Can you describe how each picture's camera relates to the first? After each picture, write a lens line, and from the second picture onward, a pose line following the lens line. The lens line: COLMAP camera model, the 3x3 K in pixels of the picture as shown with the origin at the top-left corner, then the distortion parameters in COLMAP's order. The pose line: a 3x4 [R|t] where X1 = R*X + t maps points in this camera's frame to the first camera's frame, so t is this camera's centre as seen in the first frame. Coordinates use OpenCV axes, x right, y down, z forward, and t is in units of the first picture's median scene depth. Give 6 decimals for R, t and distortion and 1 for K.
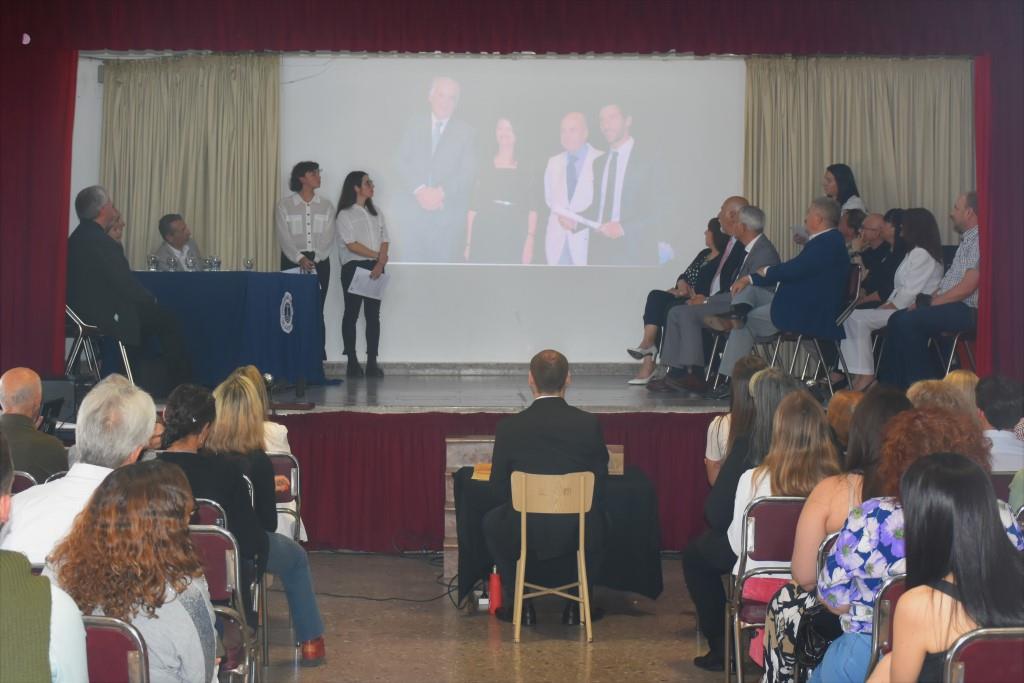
lens RADIAL K [[1657.3, 0, 515.7], [0, 1657.3, 337.6], [0, 0, 1]] dist [-0.052459, 0.000000]
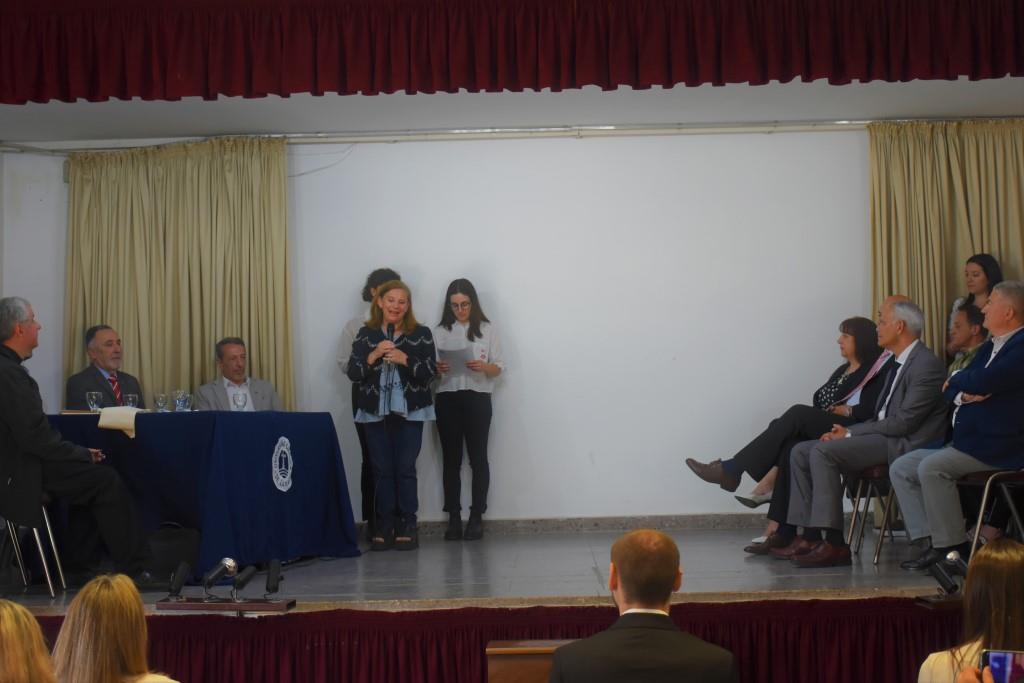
lens RADIAL K [[1657.3, 0, 511.0], [0, 1657.3, 342.0], [0, 0, 1]] dist [-0.052459, 0.000000]
pose [[0.998156, -0.032428, -0.051322, 0.005914], [0.028418, 0.996623, -0.077033, -0.009485], [0.053646, 0.075433, 0.995707, 0.252026]]
